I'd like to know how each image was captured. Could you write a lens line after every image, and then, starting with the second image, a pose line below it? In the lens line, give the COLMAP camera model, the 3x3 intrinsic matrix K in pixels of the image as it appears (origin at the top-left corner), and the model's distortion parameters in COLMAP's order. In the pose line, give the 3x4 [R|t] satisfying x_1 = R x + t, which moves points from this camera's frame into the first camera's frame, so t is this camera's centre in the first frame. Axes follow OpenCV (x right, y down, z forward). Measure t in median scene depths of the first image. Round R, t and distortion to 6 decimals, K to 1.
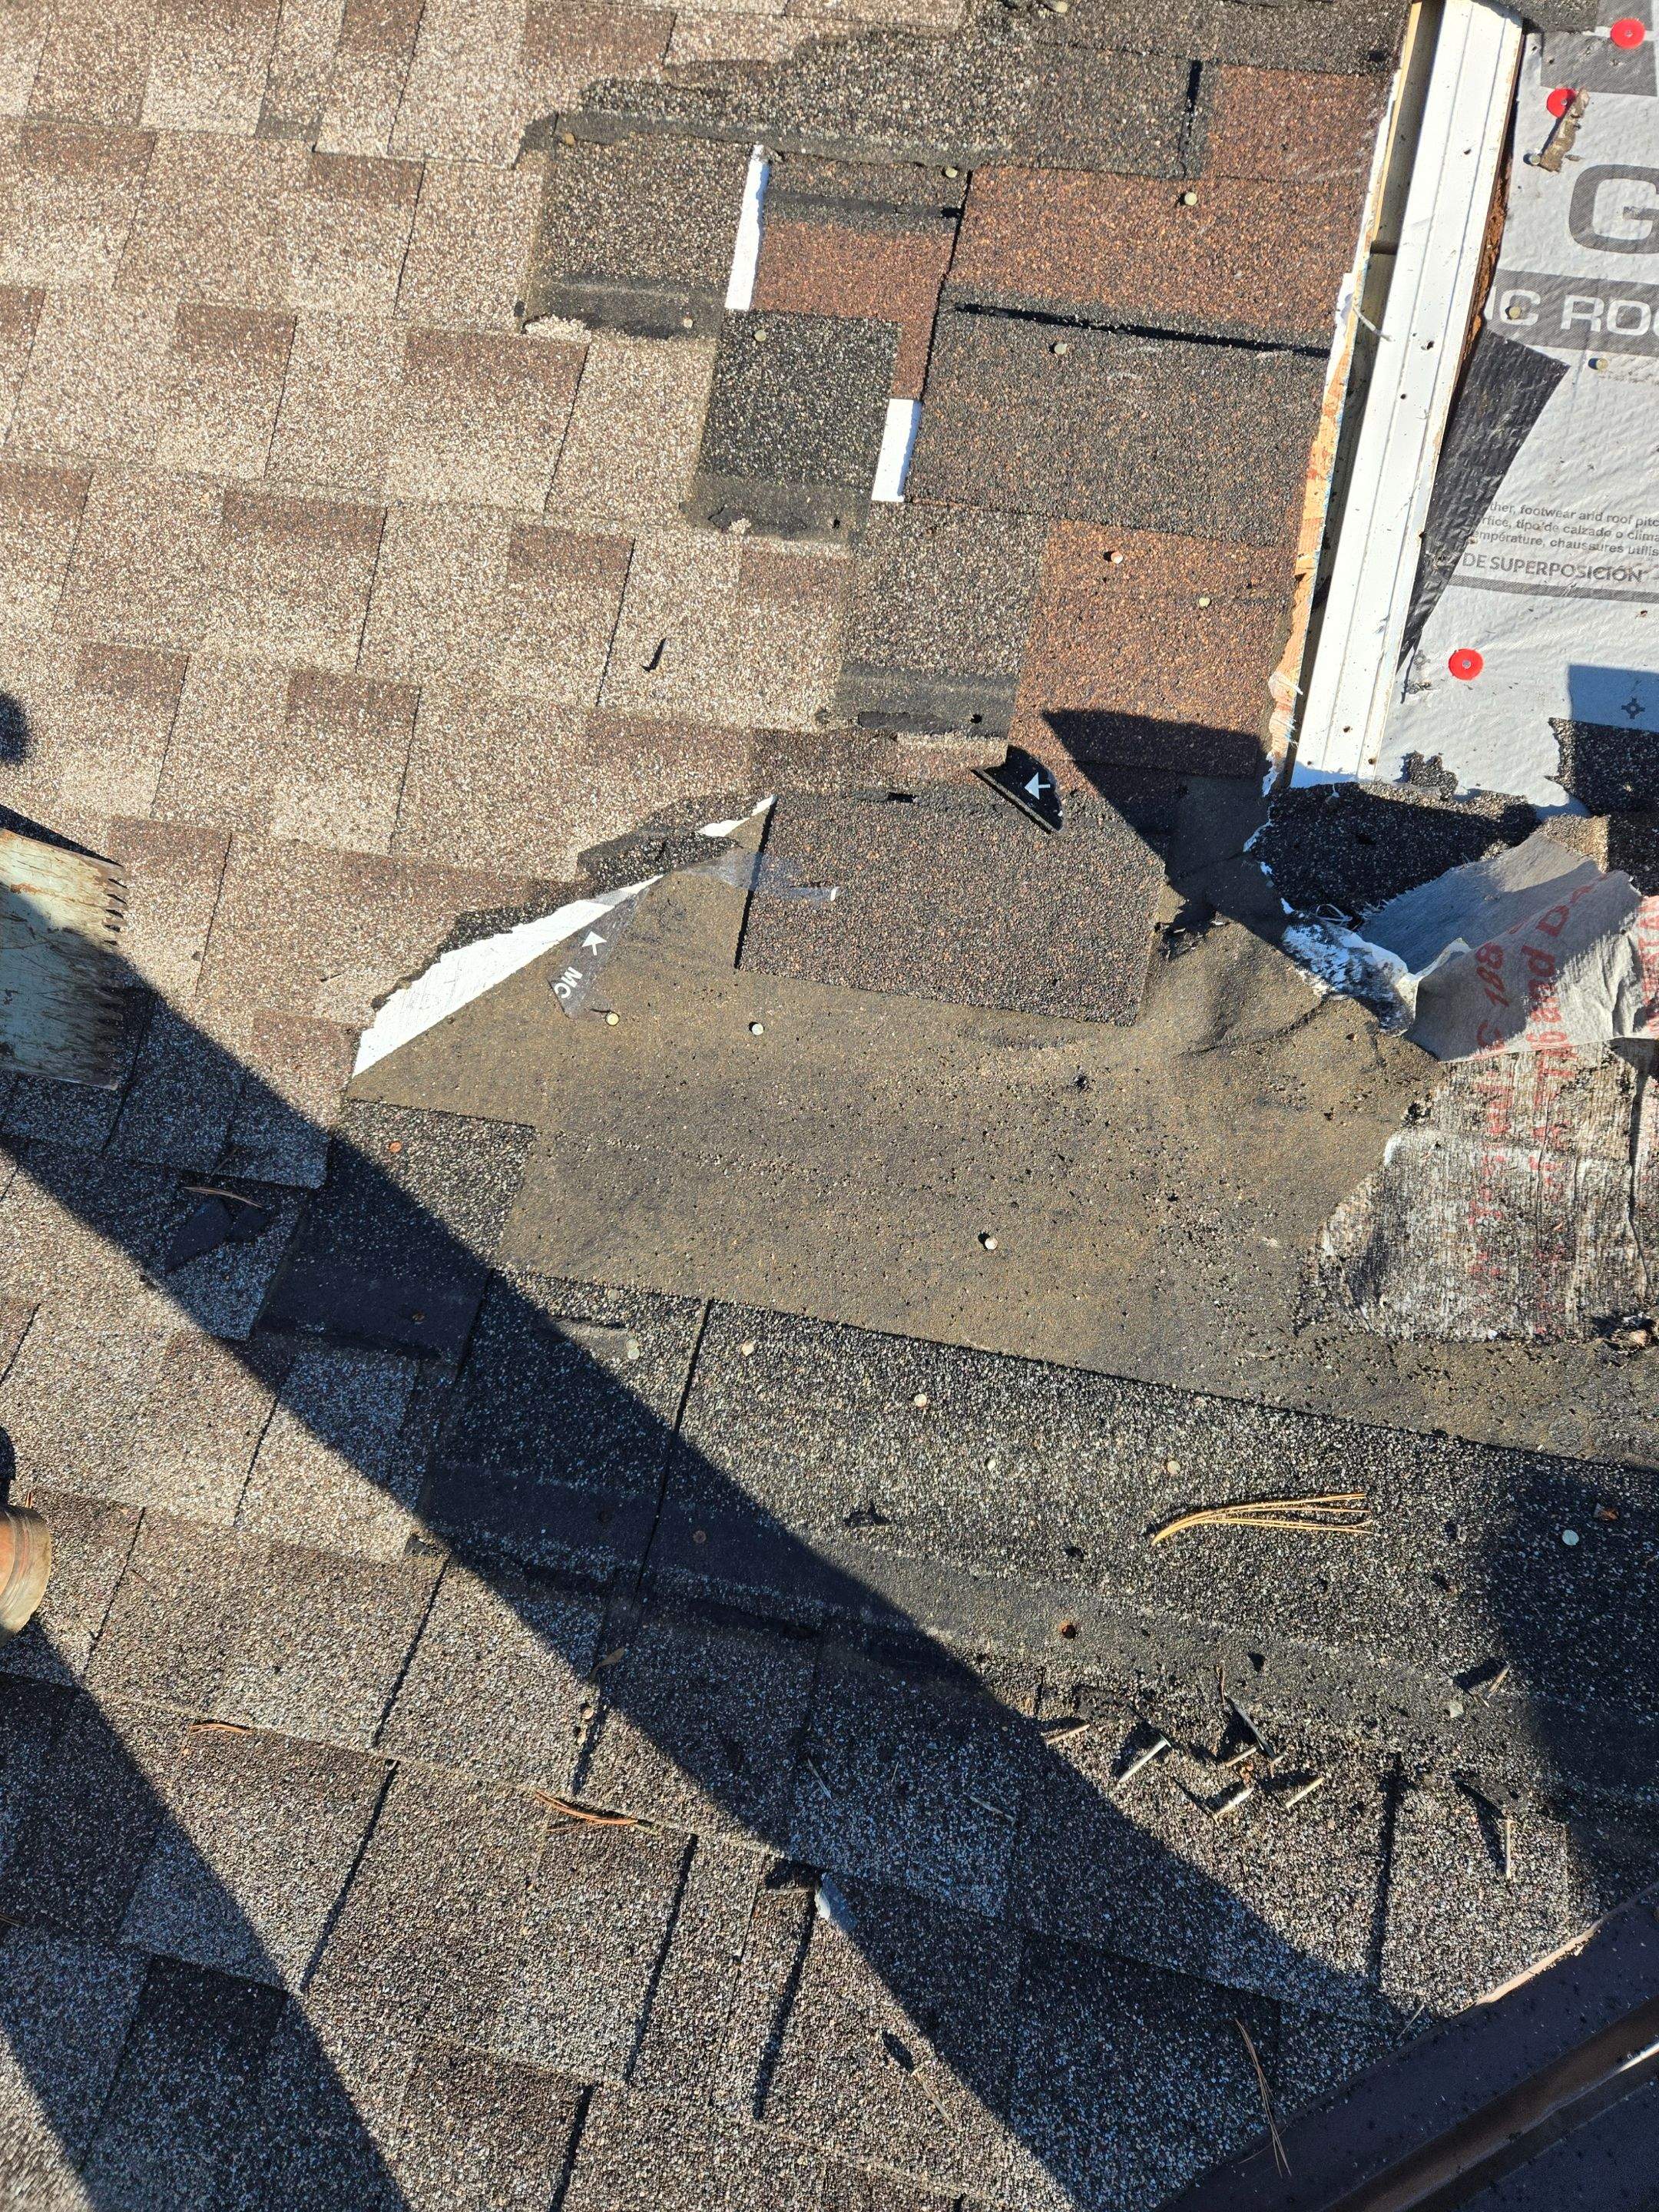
lens RADIAL K [[1483.5, 0, 820.5], [0, 1483.5, 1064.6], [0, 0, 1]] dist [0.063266, -0.051592]
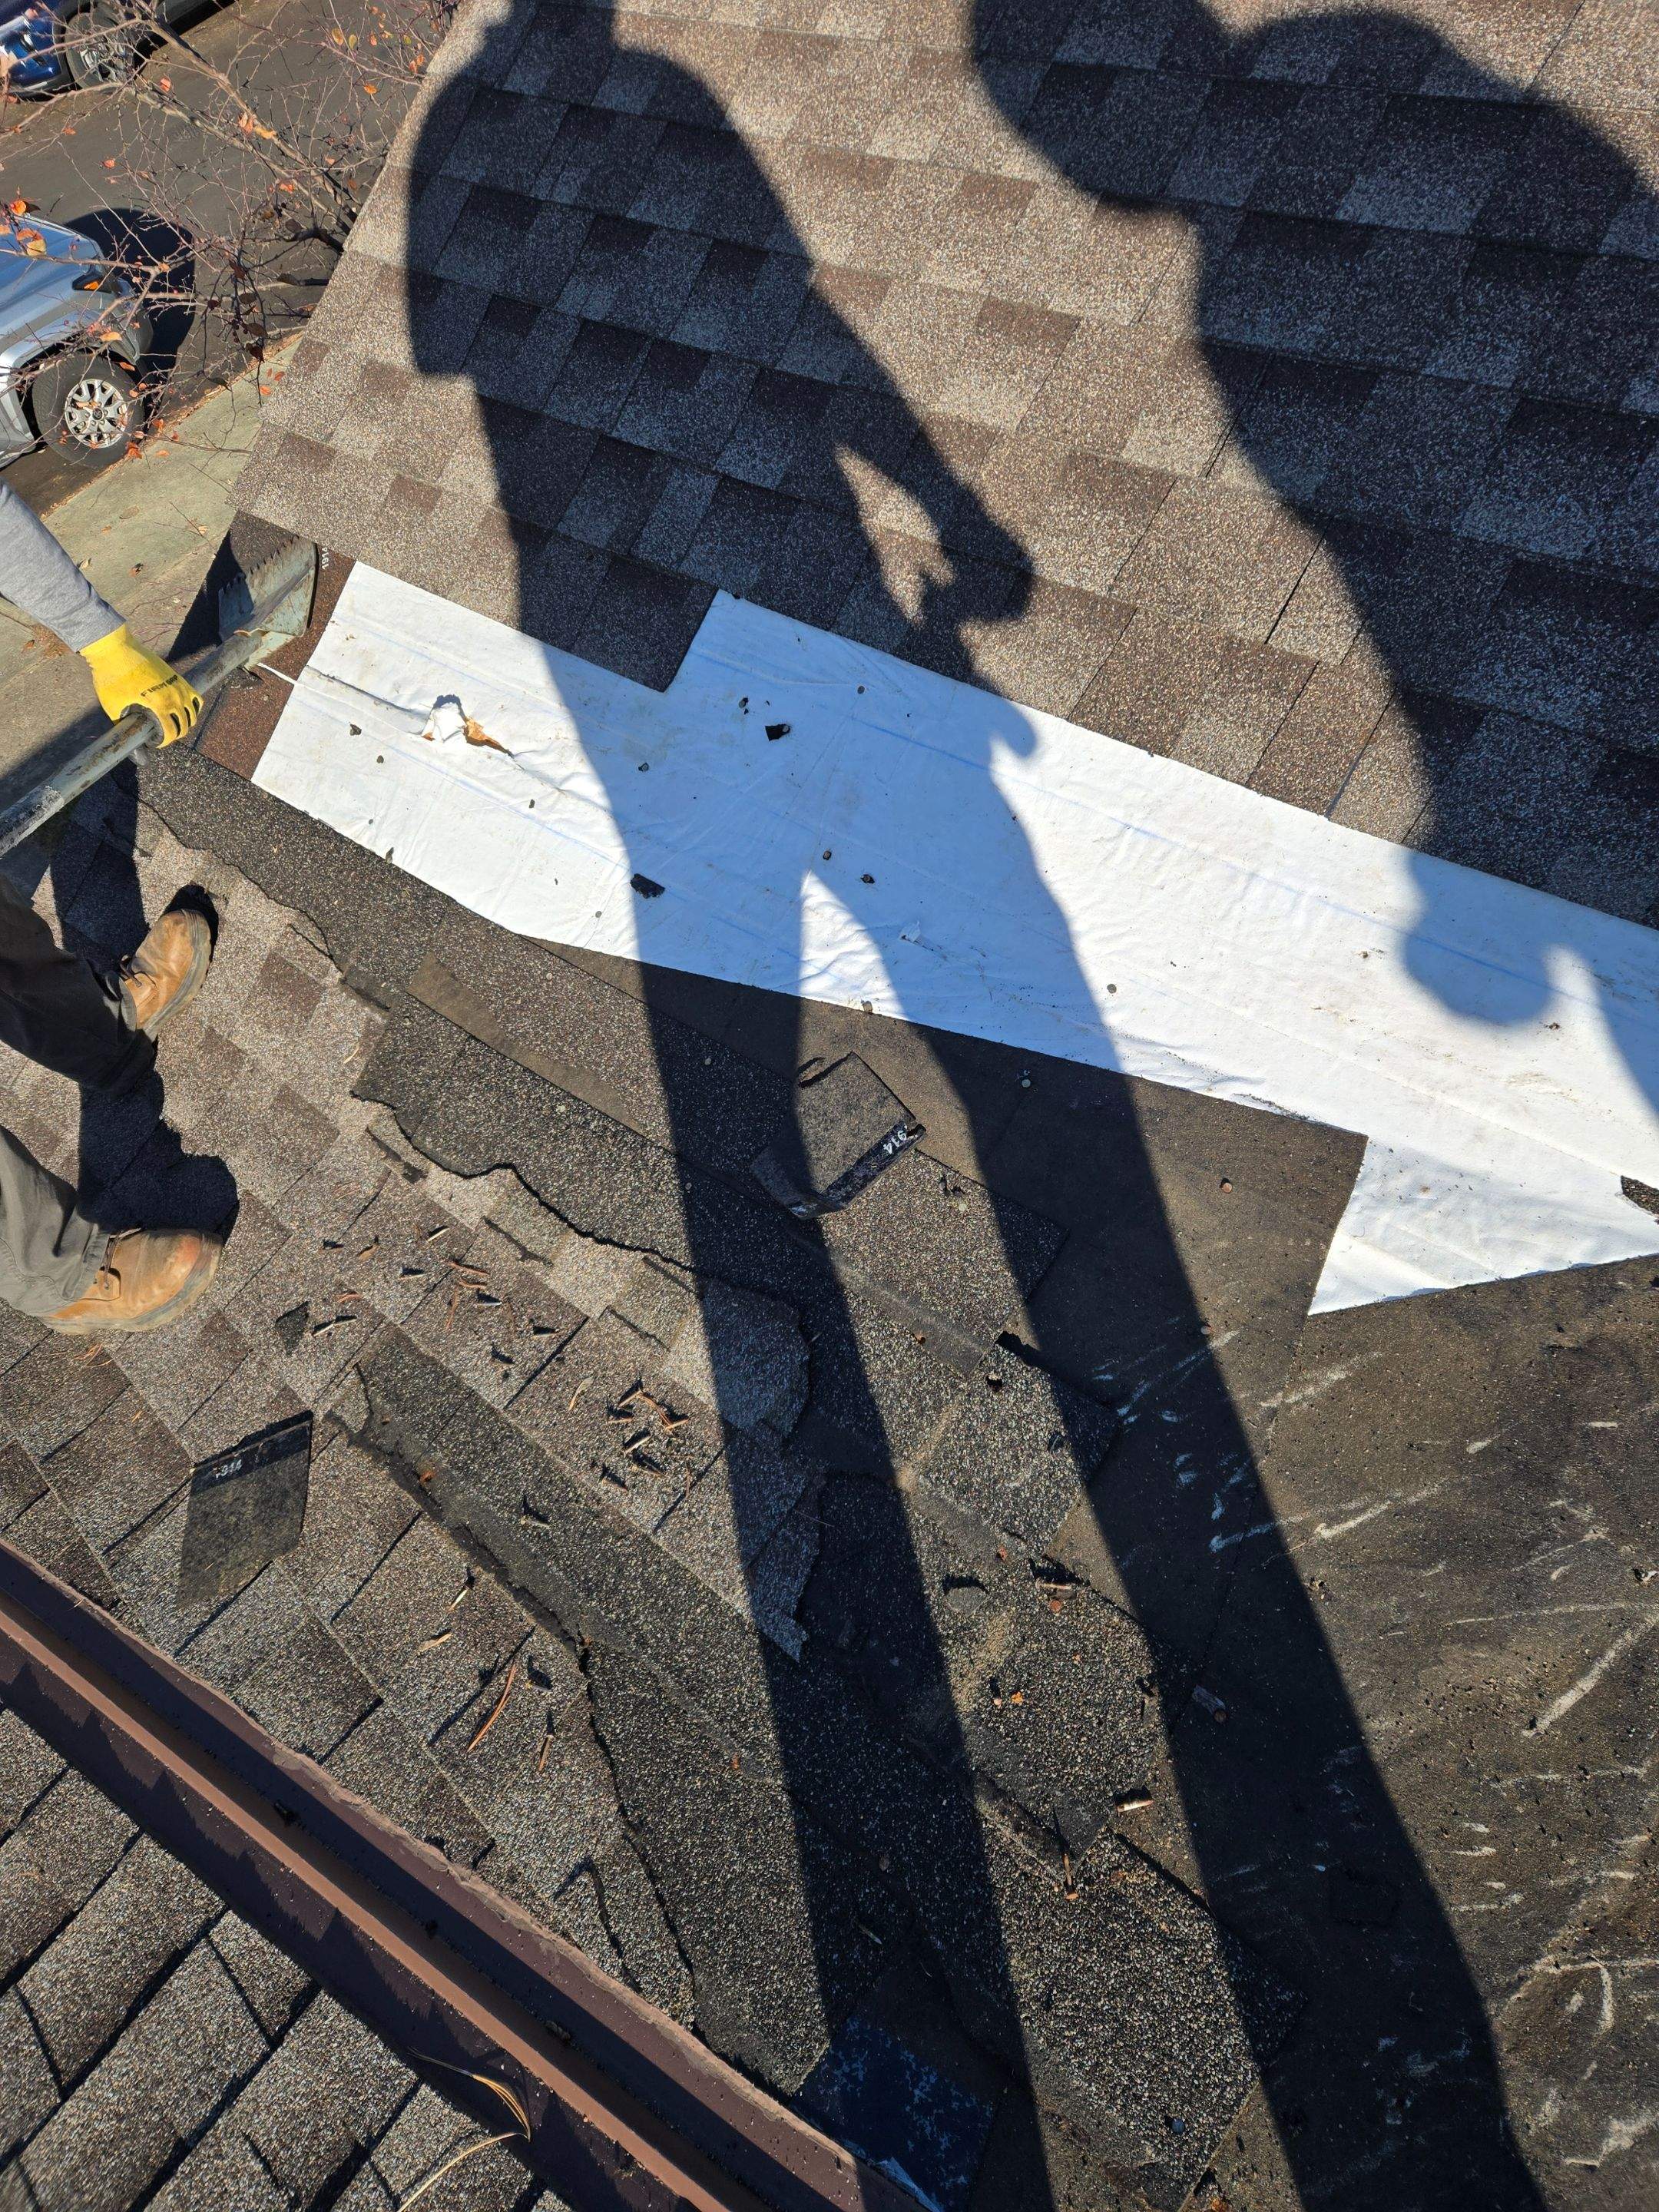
lens RADIAL K [[1483.5, 0, 821.4], [0, 1483.5, 1093.6], [0, 0, 1]] dist [0.063266, -0.051592]
pose [[0.872674, 0.276384, -0.402557, -0.543615], [-0.298209, 0.954460, 0.008840, 0.118532], [0.386667, 0.112332, 0.915352, -0.166060]]
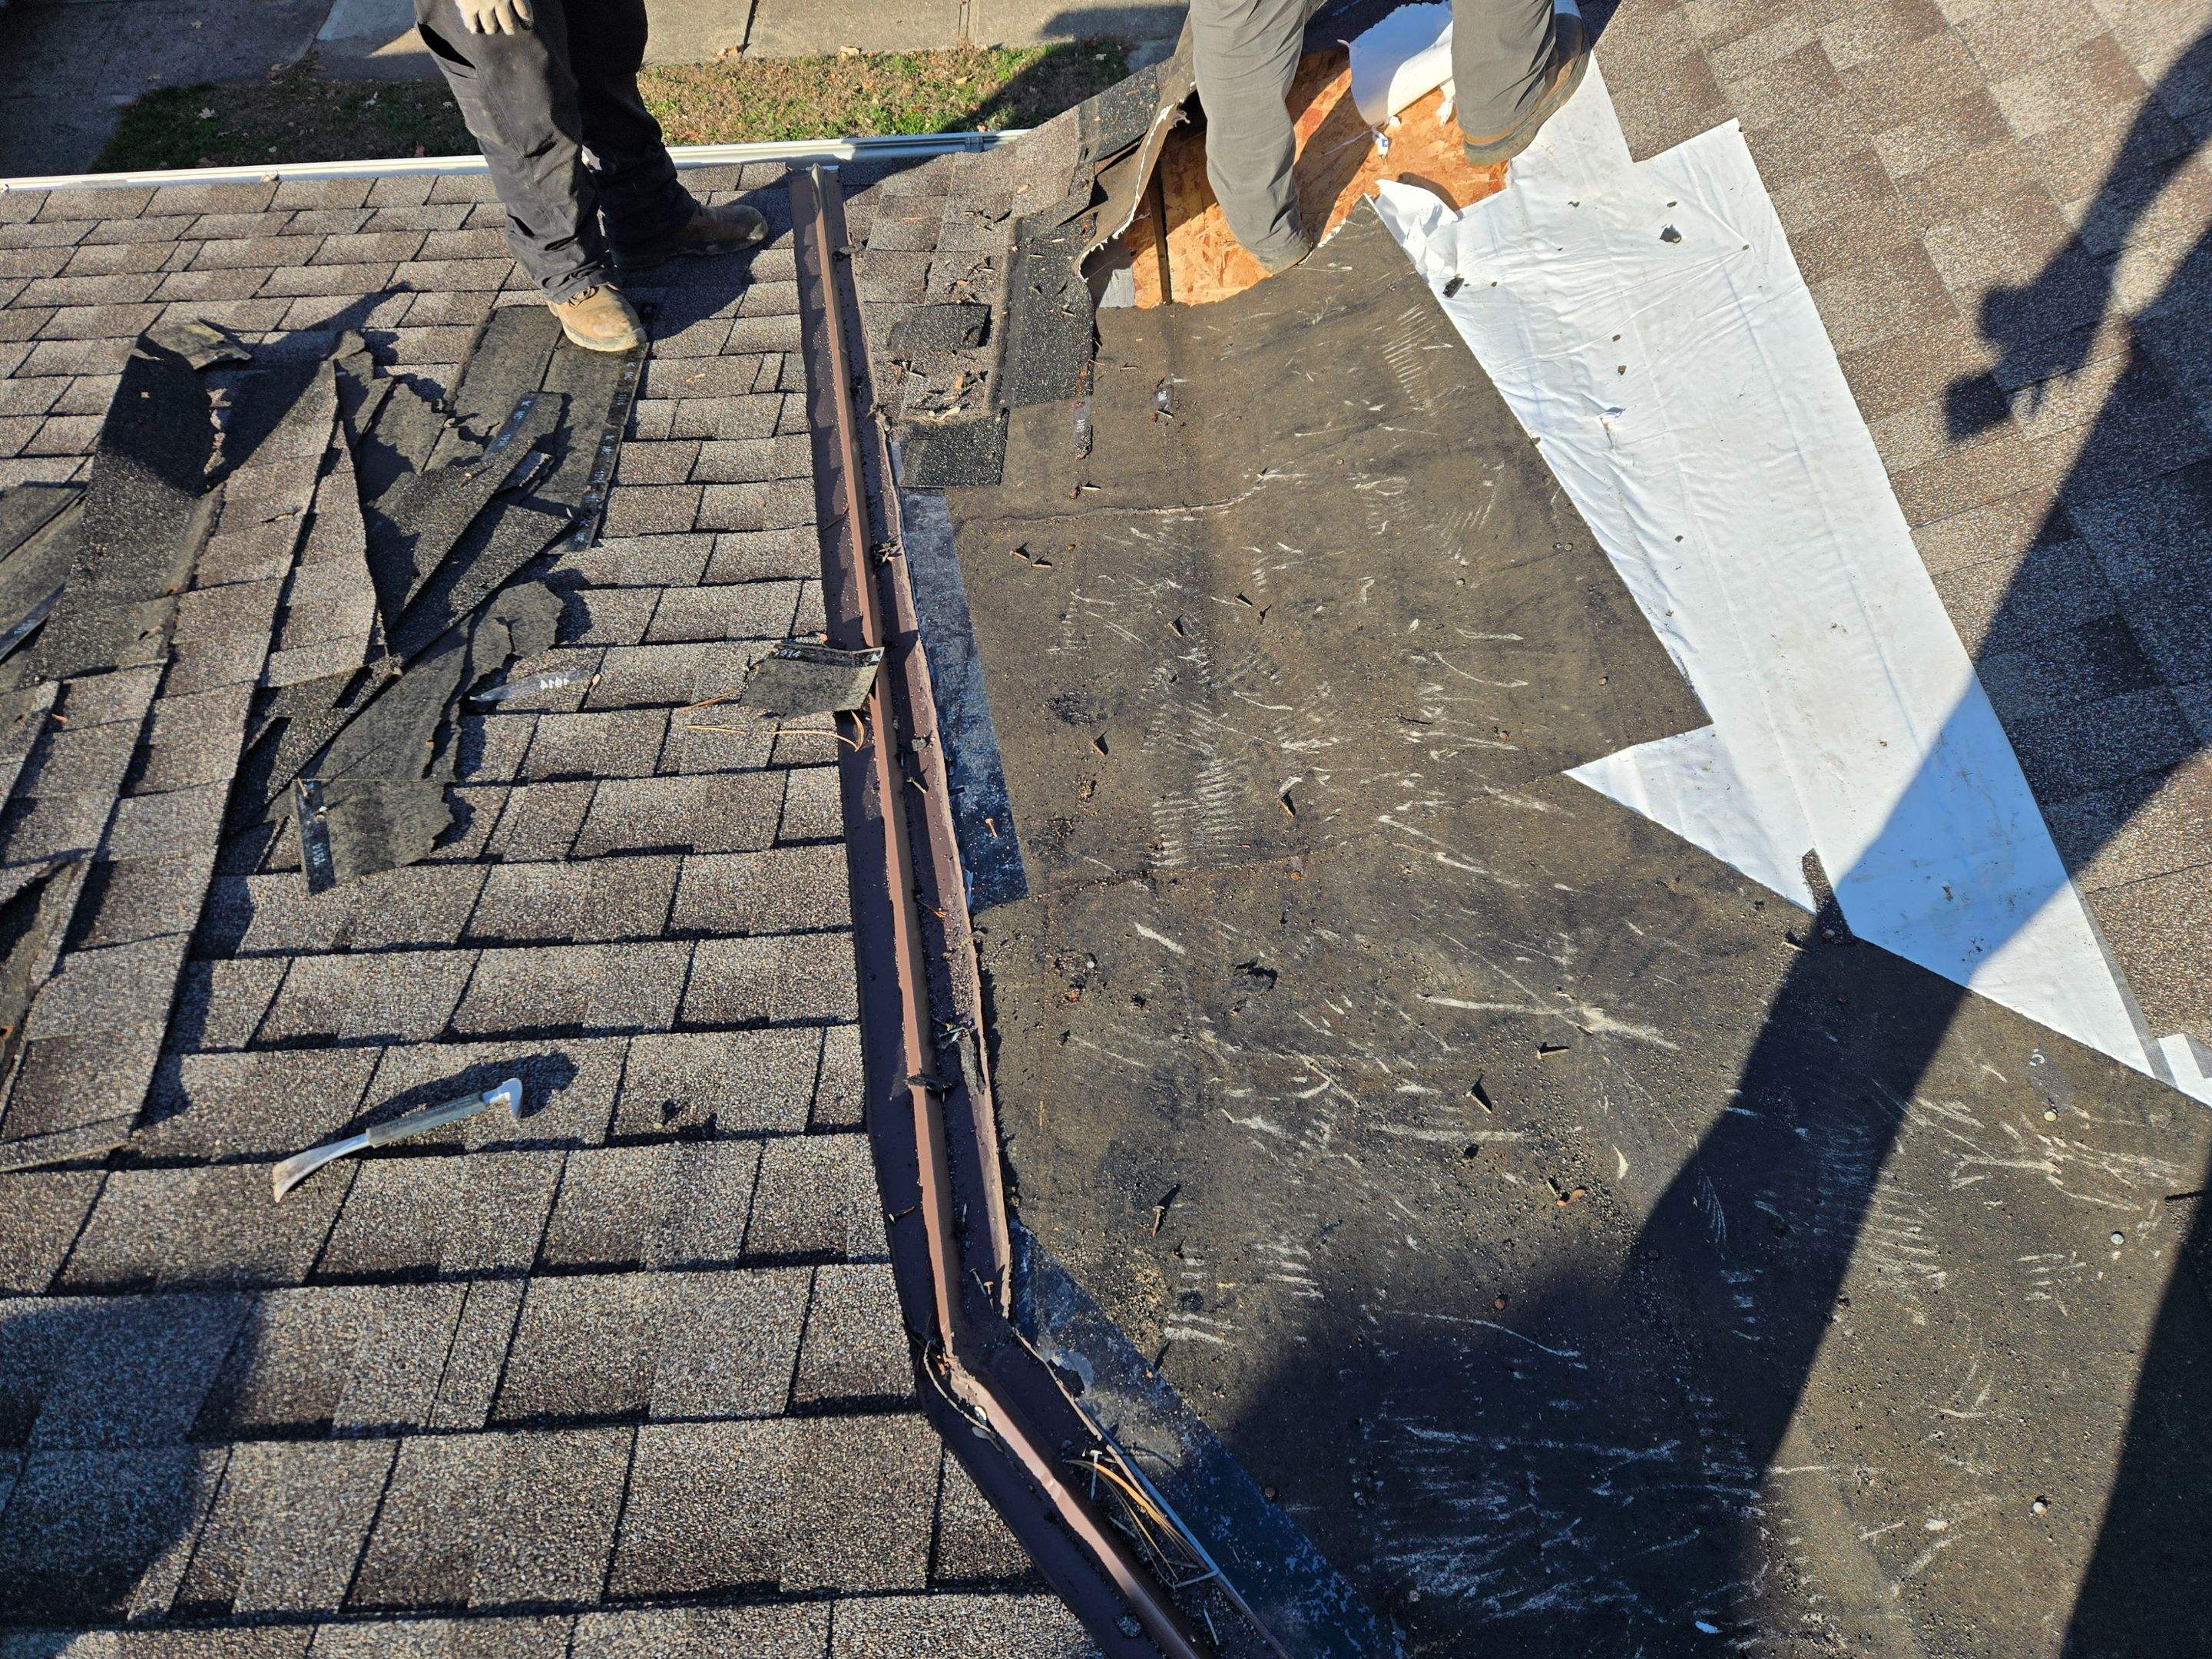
lens RADIAL K [[1483.5, 0, 1110.6], [0, 1483.5, 818.9], [0, 0, 1]] dist [0.063266, -0.051592]
pose [[0.244772, 0.810965, -0.531434, 0.121394], [-0.816751, 0.467829, 0.337719, 0.062807], [0.522498, 0.351385, 0.776868, -0.386029]]
